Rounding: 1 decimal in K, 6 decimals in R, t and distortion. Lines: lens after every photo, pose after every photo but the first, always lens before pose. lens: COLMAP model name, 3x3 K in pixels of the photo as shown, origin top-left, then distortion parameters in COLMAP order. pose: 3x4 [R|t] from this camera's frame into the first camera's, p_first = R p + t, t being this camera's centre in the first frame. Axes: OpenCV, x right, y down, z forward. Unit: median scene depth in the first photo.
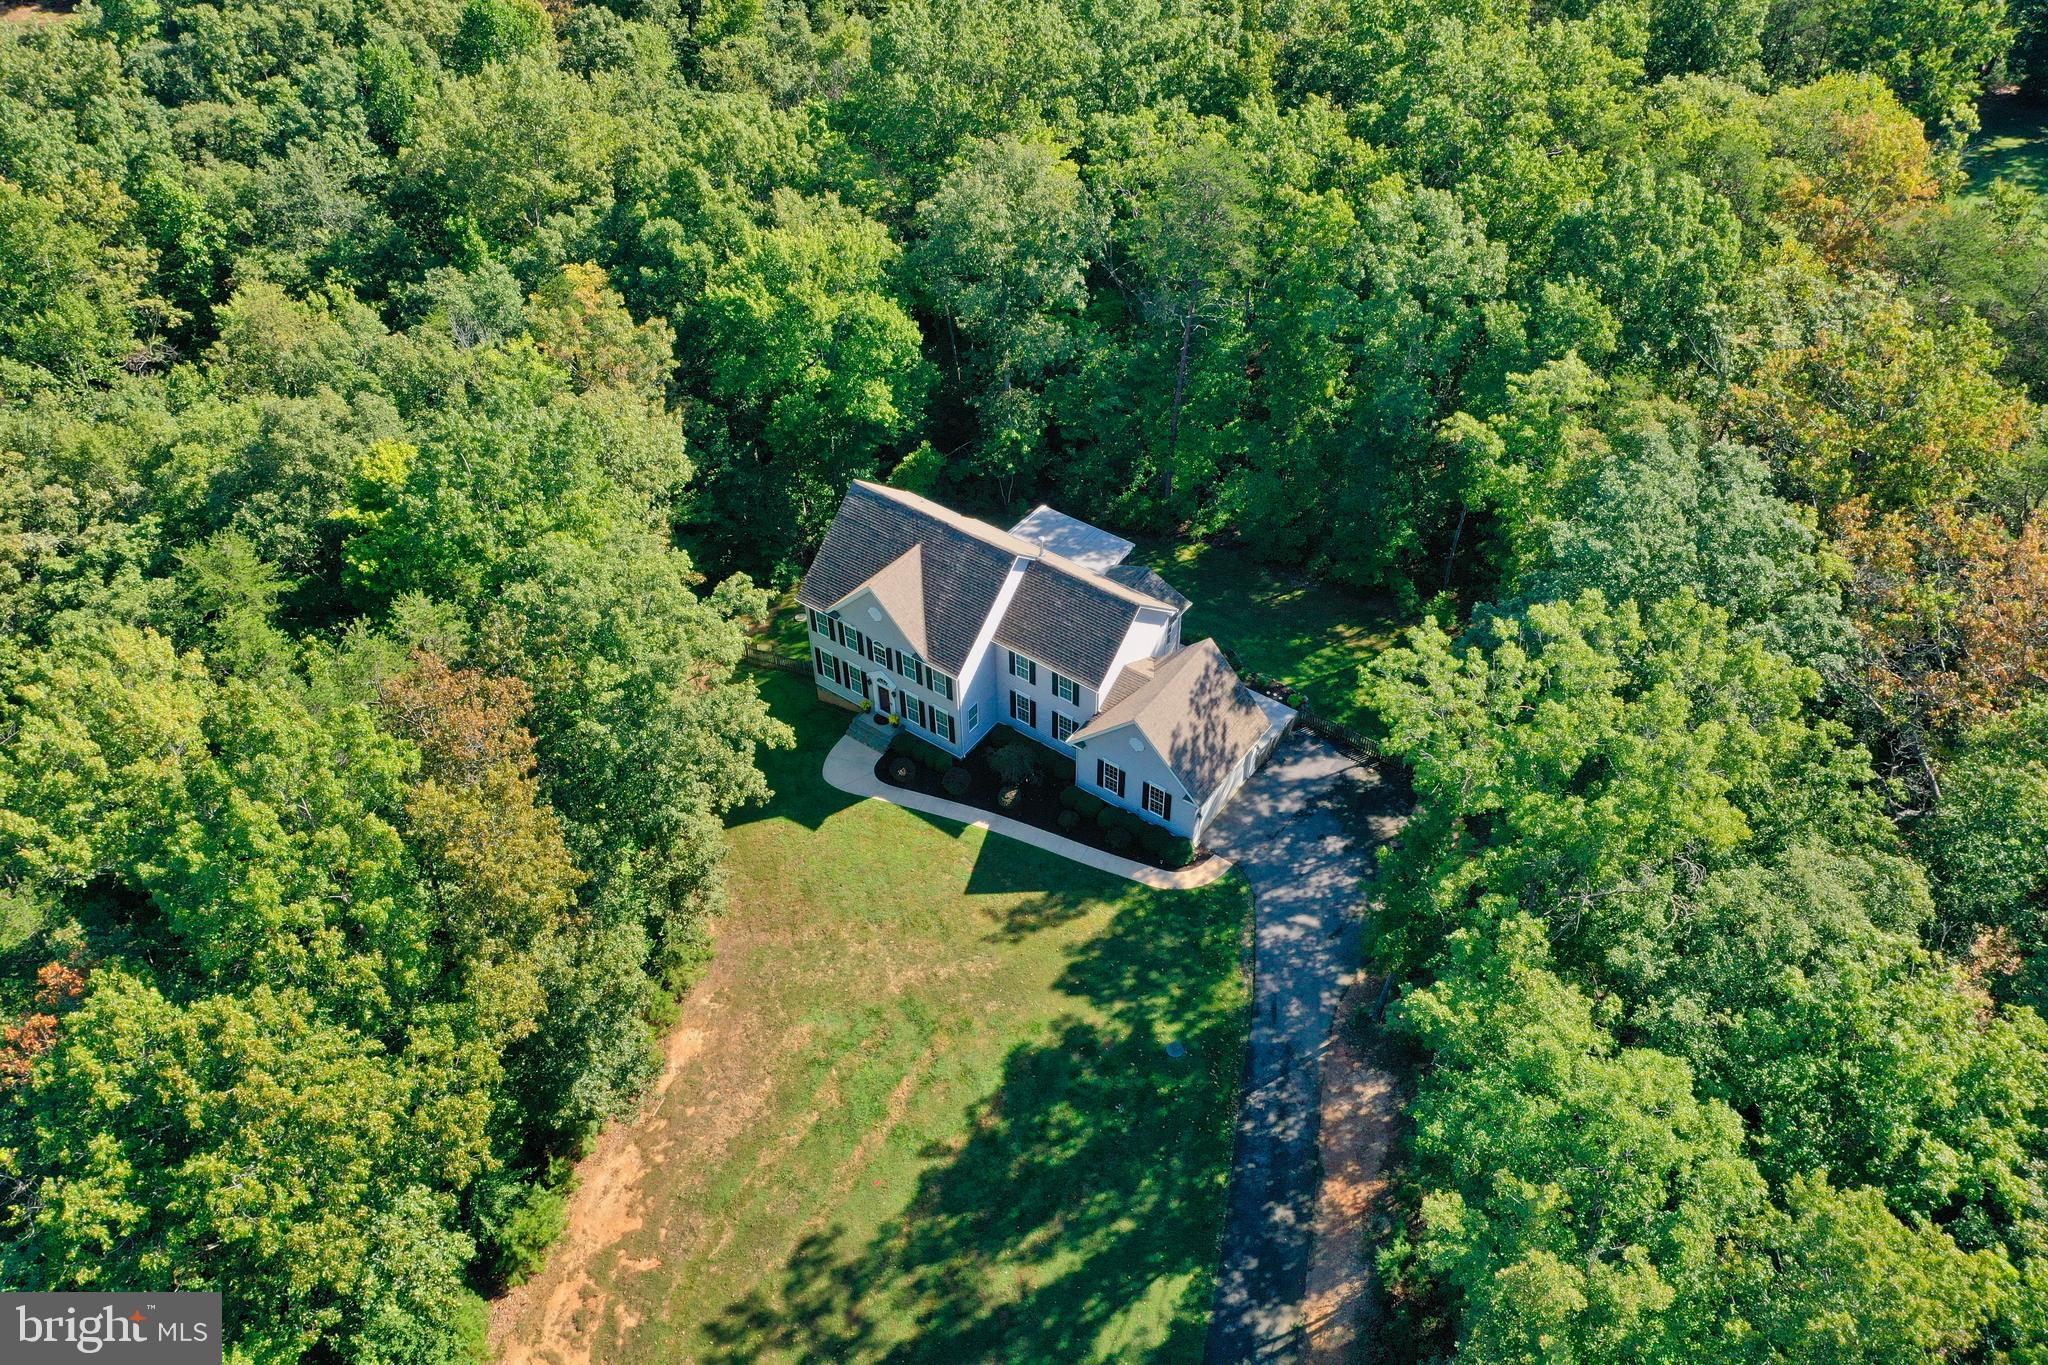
lens RADIAL K [[1623.9, 0, 1025.1], [0, 1623.9, 665.2], [0, 0, 1]] dist [0.024385, -0.020300]
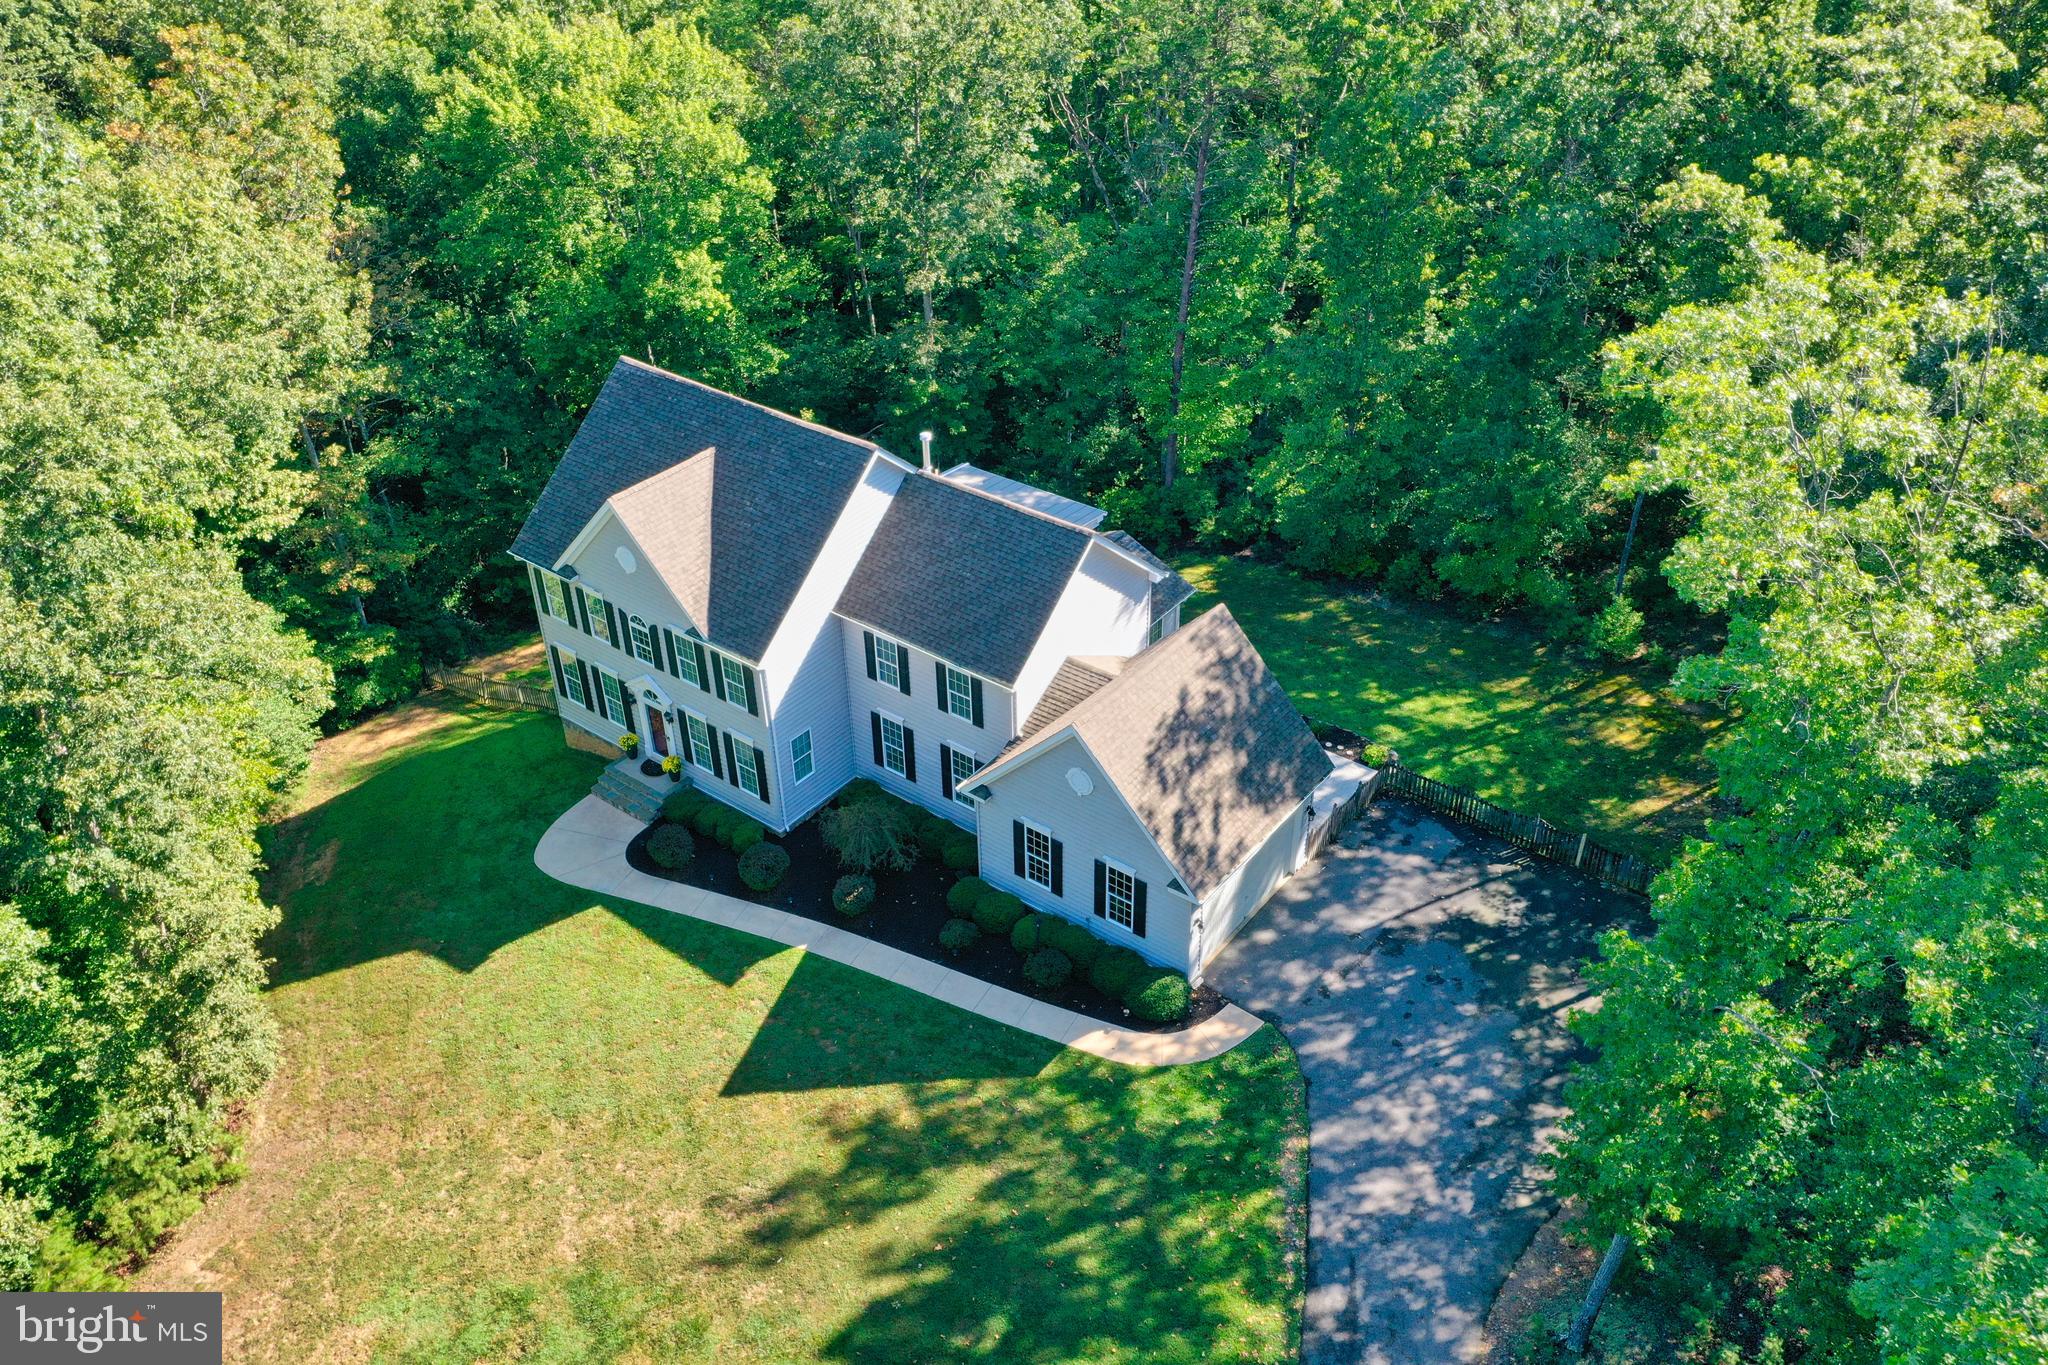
lens RADIAL K [[1623.9, 0, 1008.1], [0, 1623.9, 677.2], [0, 0, 1]] dist [0.024385, -0.020300]
pose [[0.999035, 0.015218, -0.041204, 0.063491], [-0.021537, 0.987276, -0.157549, 0.094147], [0.038282, 0.158284, 0.986651, 0.452163]]
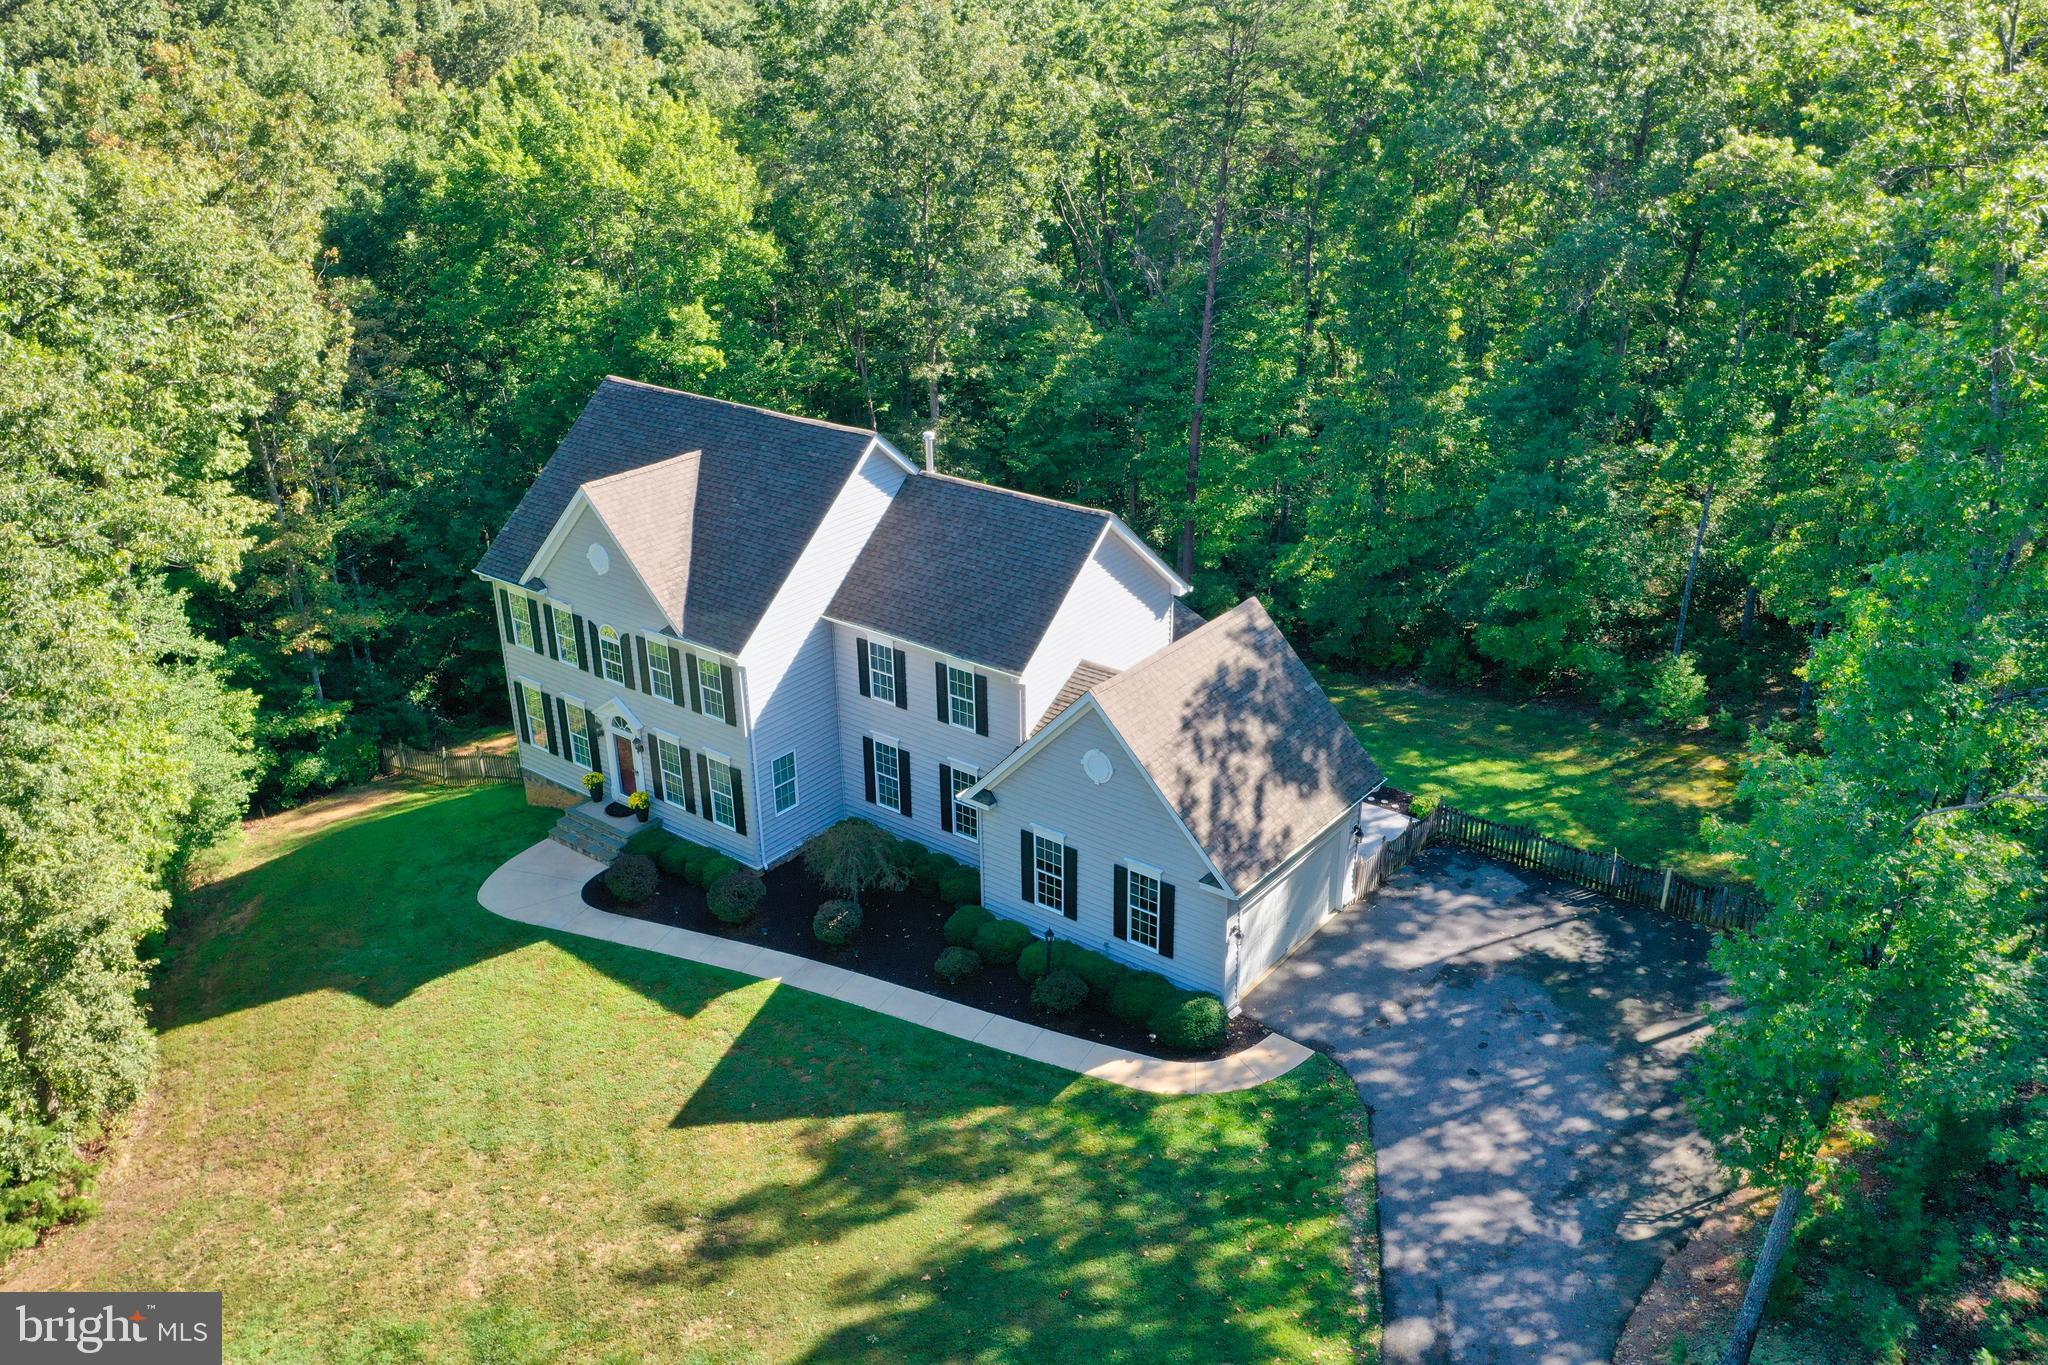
lens RADIAL K [[1623.9, 0, 1011.8], [0, 1623.9, 684.2], [0, 0, 1]] dist [0.024385, -0.020300]
pose [[0.998871, 0.014872, -0.045118, 0.061936], [-0.028986, 0.943260, -0.330789, 0.171560], [0.037638, 0.331723, 0.942626, 0.529155]]
